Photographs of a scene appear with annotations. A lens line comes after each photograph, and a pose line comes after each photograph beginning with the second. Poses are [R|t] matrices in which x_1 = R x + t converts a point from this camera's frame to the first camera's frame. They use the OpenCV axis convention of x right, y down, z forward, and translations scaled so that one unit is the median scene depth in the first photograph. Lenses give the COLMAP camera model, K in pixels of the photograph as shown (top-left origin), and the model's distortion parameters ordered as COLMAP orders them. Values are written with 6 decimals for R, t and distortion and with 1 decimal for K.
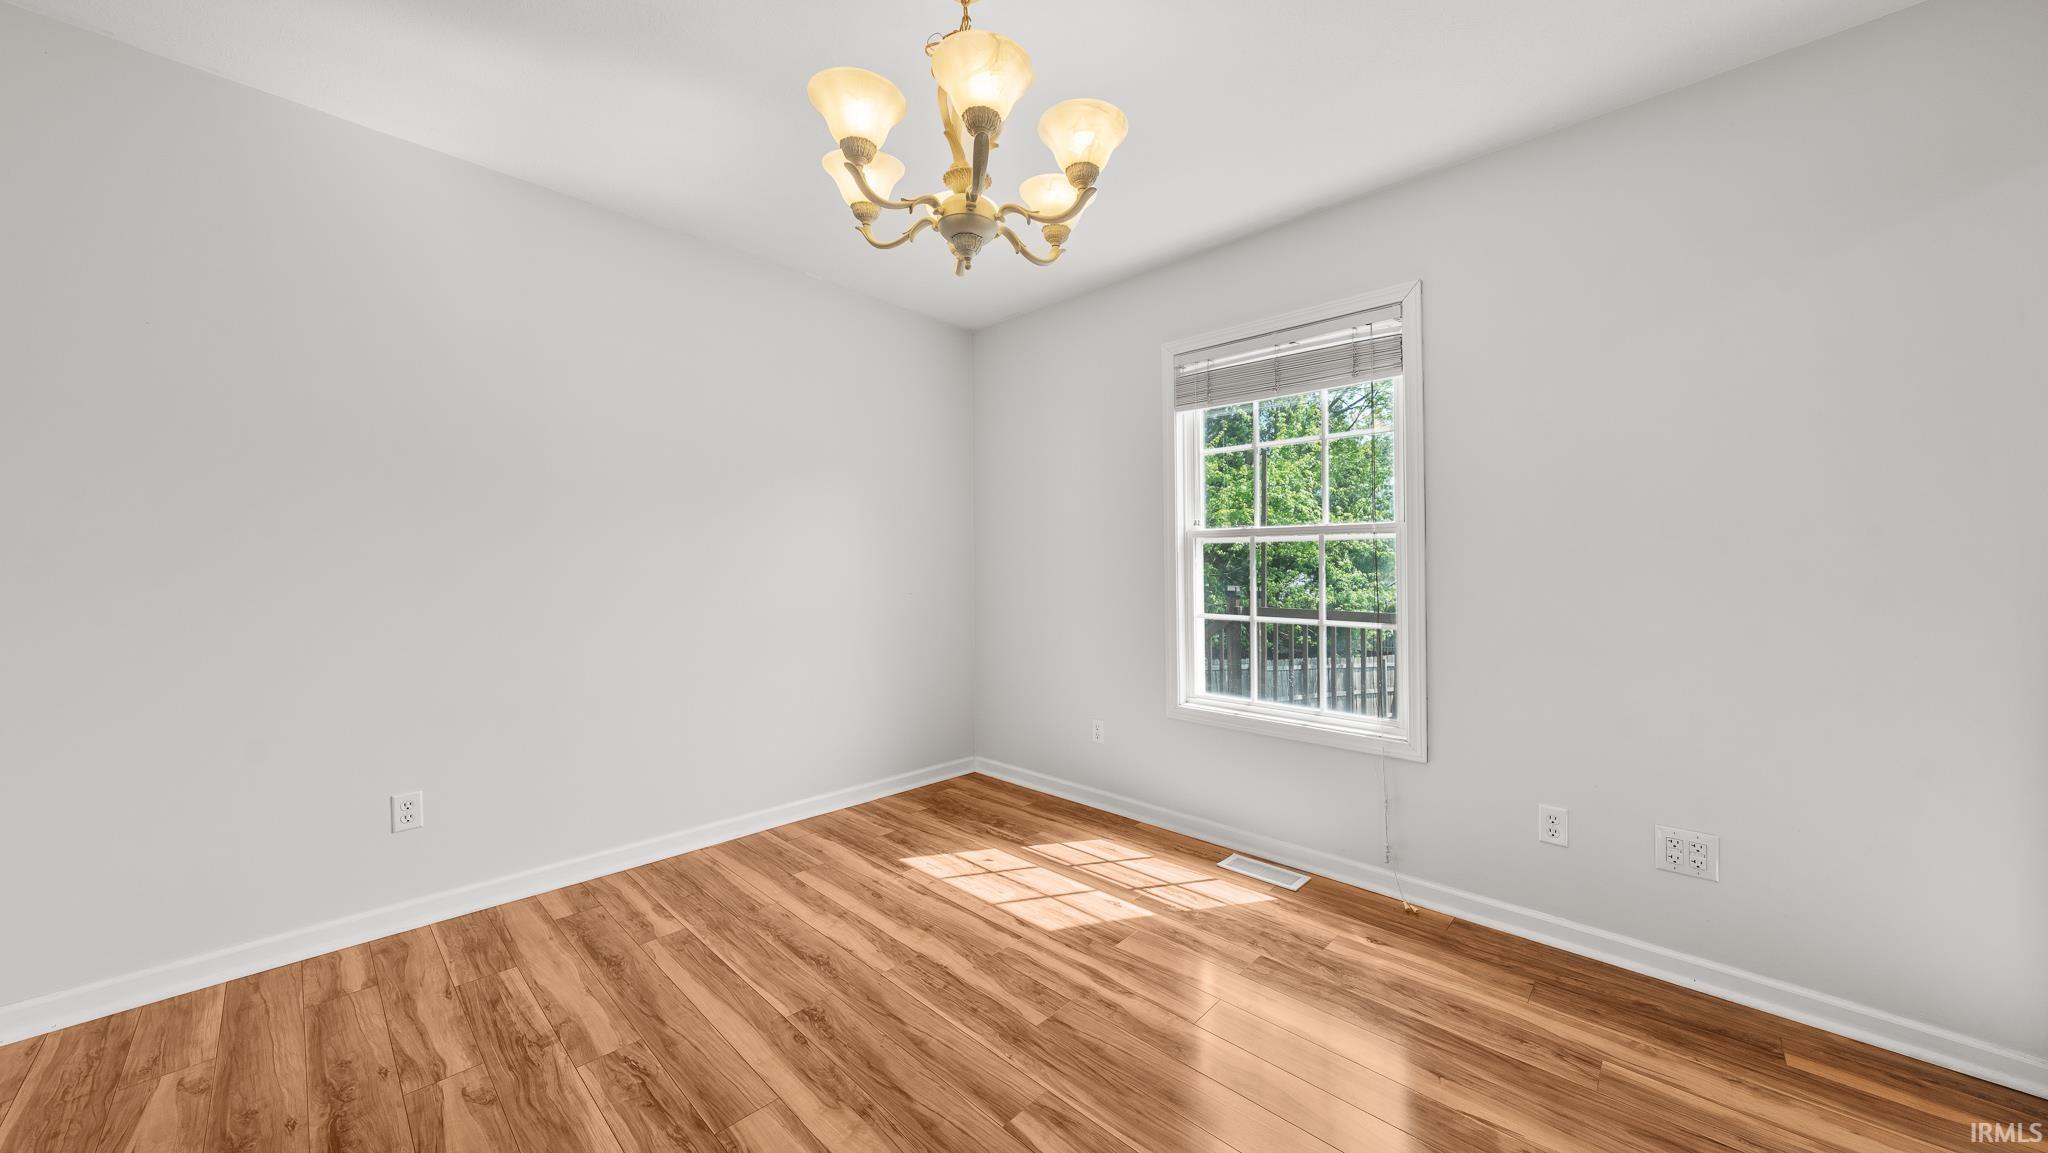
lens RADIAL K [[712.6, 0, 1024.9], [0, 712.6, 569.4], [0, 0, 1]] dist [0.011261, -0.000144]
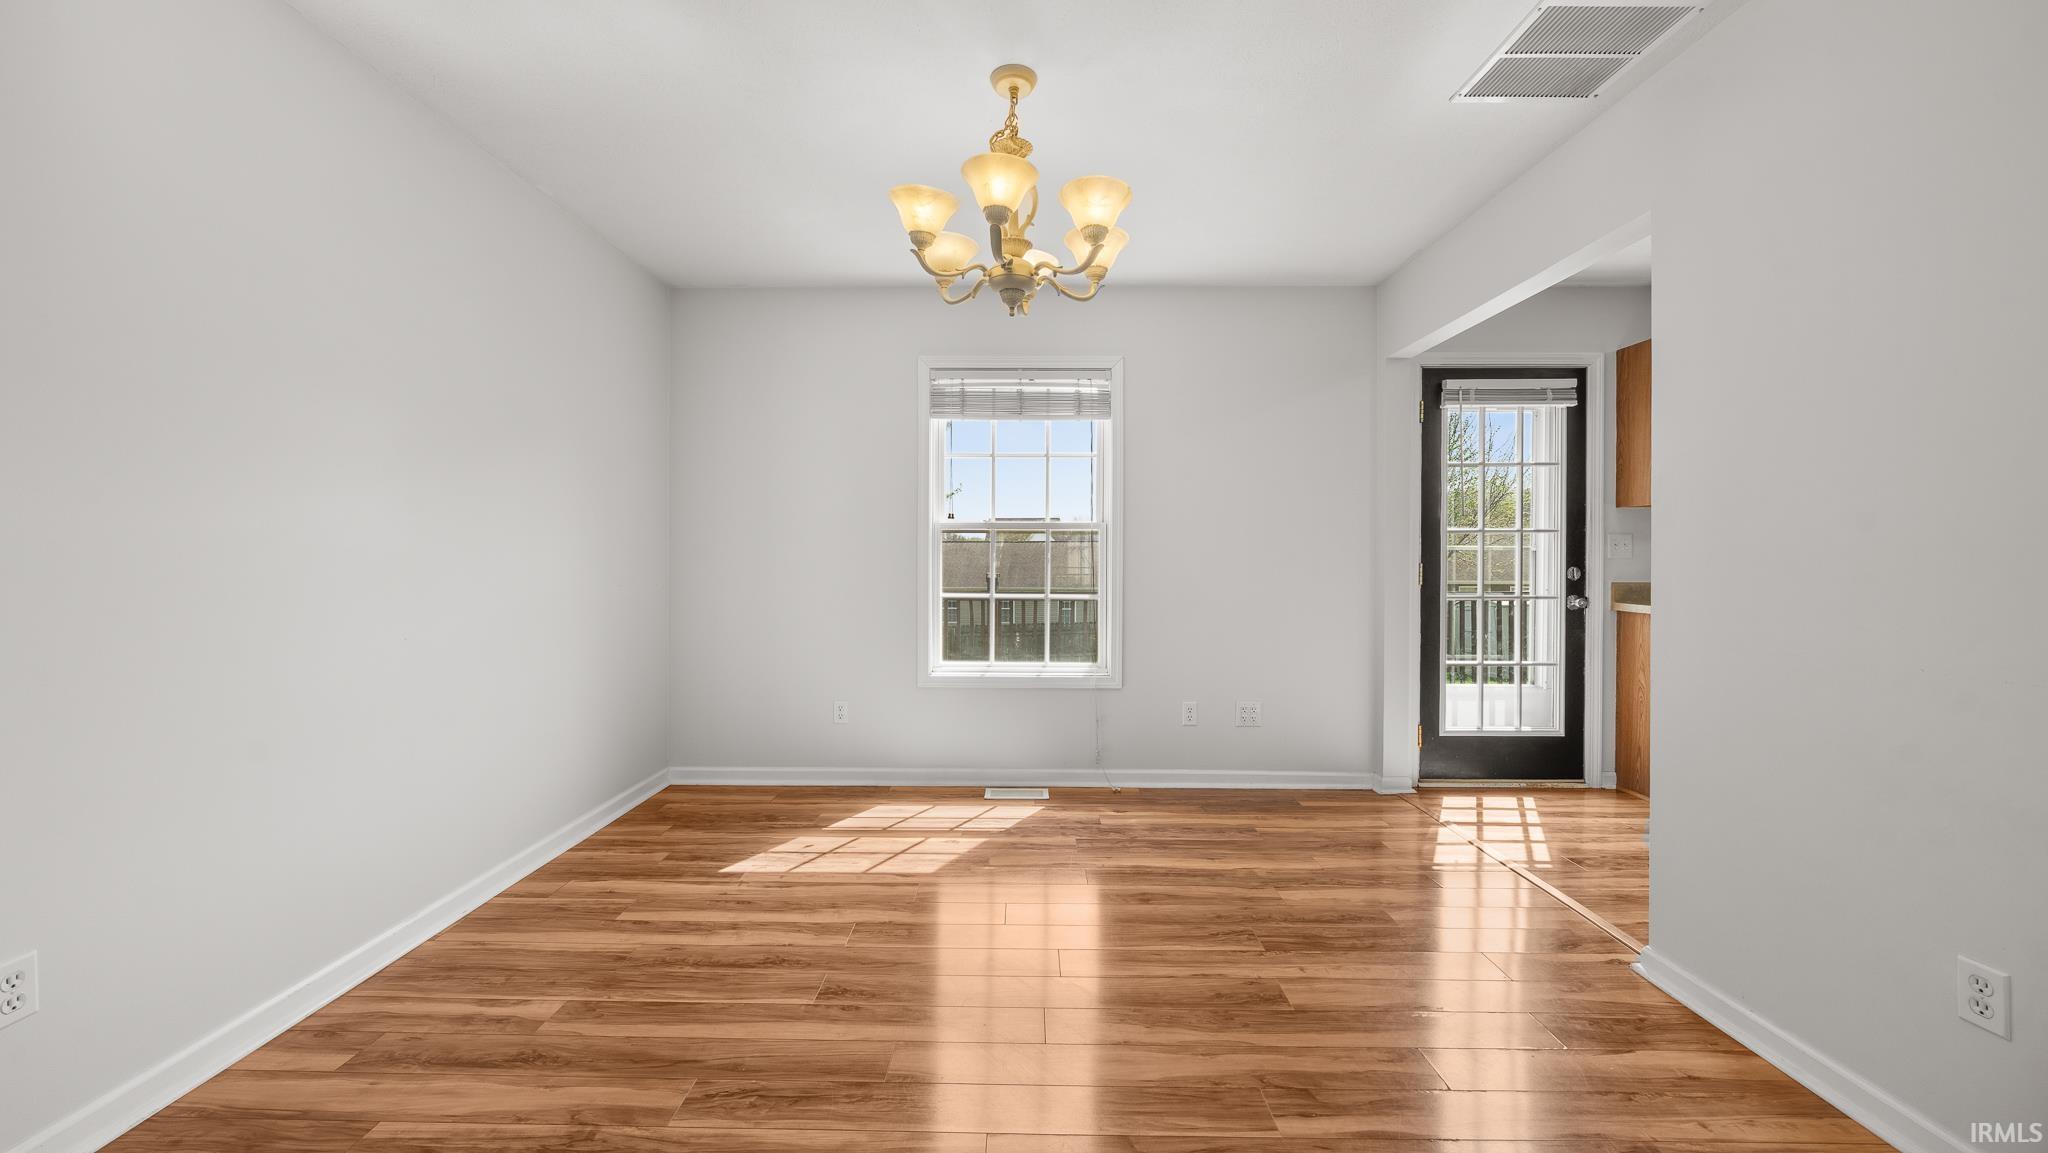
lens RADIAL K [[759.2, 0, 1025.1], [0, 759.2, 562.3], [0, 0, 1]] dist [-0.000863, -0.000177]
pose [[0.722597, -0.010073, 0.691196, -0.624205], [0.001913, 0.999919, 0.012573, -0.006538], [-0.691267, -0.007763, 0.722558, 0.019446]]
